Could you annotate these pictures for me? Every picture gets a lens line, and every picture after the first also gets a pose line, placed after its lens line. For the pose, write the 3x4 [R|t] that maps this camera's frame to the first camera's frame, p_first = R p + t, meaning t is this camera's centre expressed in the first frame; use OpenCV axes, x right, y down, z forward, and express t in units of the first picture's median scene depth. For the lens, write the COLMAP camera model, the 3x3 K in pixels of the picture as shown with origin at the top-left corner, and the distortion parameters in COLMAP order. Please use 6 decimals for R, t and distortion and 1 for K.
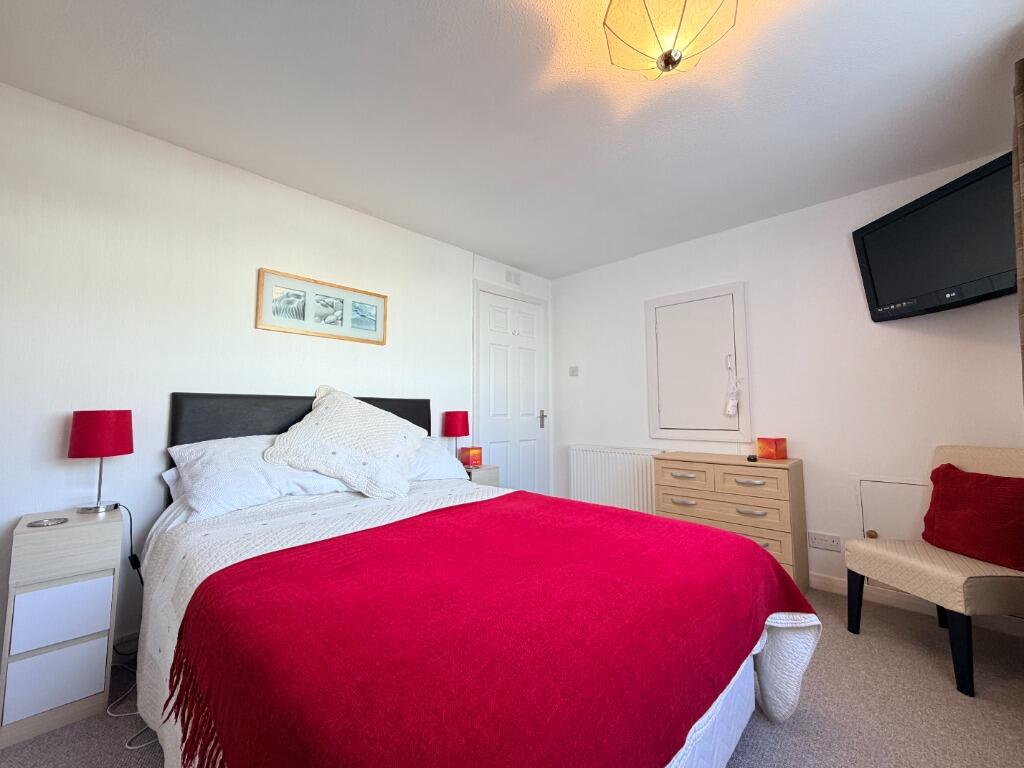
lens RADIAL K [[412.6, 0, 512.0], [0, 412.6, 384.0], [0, 0, 1]] dist [0.008958, -0.000241]
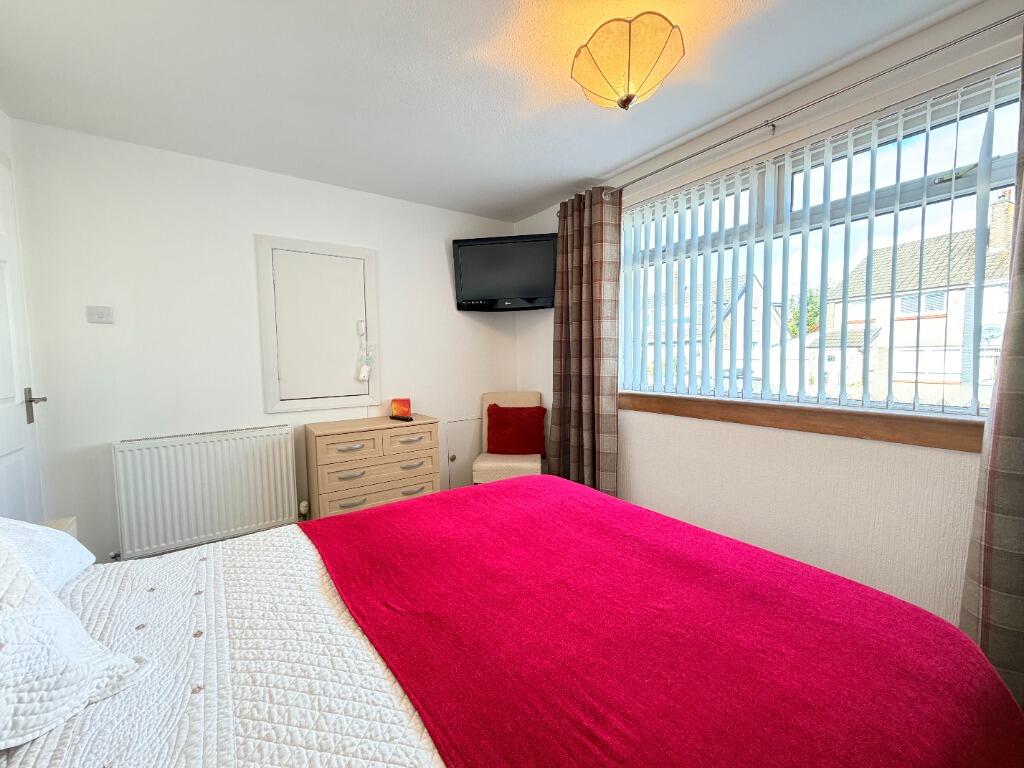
lens RADIAL K [[412.6, 0, 512.0], [0, 412.6, 384.0], [0, 0, 1]] dist [0.008958, -0.000241]
pose [[0.205374, -0.064784, 0.976537, -0.393601], [-0.050488, 0.995777, 0.076678, -0.012636], [-0.977380, -0.065051, 0.201236, 0.435717]]
